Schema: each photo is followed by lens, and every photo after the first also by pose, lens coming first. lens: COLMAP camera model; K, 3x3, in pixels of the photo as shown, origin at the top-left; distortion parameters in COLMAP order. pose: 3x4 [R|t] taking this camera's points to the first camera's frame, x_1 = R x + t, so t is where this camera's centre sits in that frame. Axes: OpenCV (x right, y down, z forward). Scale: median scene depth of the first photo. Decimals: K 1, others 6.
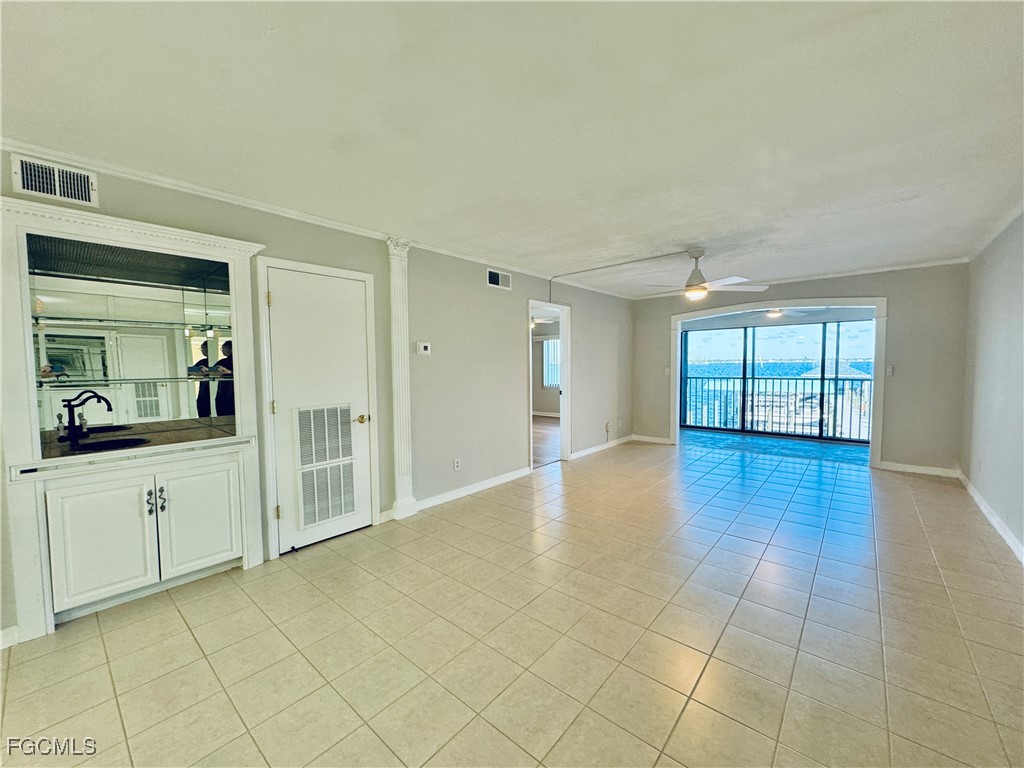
lens RADIAL K [[407.2, 0, 514.6], [0, 407.2, 379.2], [0, 0, 1]] dist [-0.002639, 0.000032]
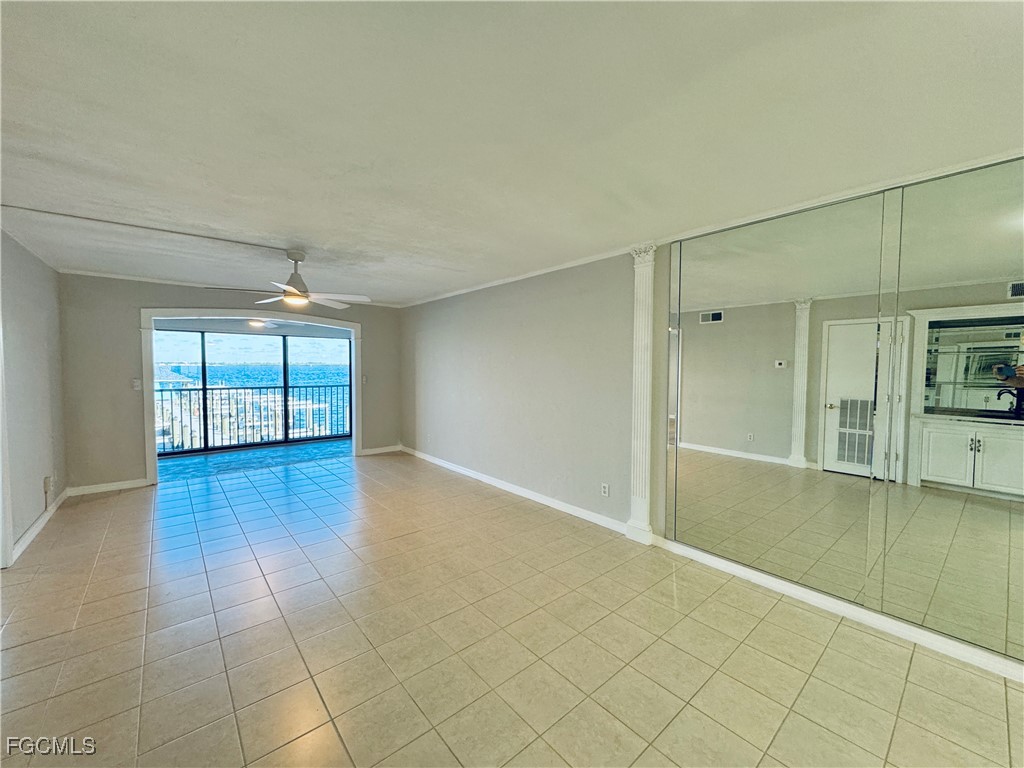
lens RADIAL K [[407.2, 0, 507.5], [0, 407.2, 381.0], [0, 0, 1]] dist [-0.002639, 0.000032]
pose [[0.157403, -0.022184, 0.987285, -0.333678], [0.027255, 0.999464, 0.018113, -0.031244], [-0.987158, 0.024057, 0.157923, 0.361301]]
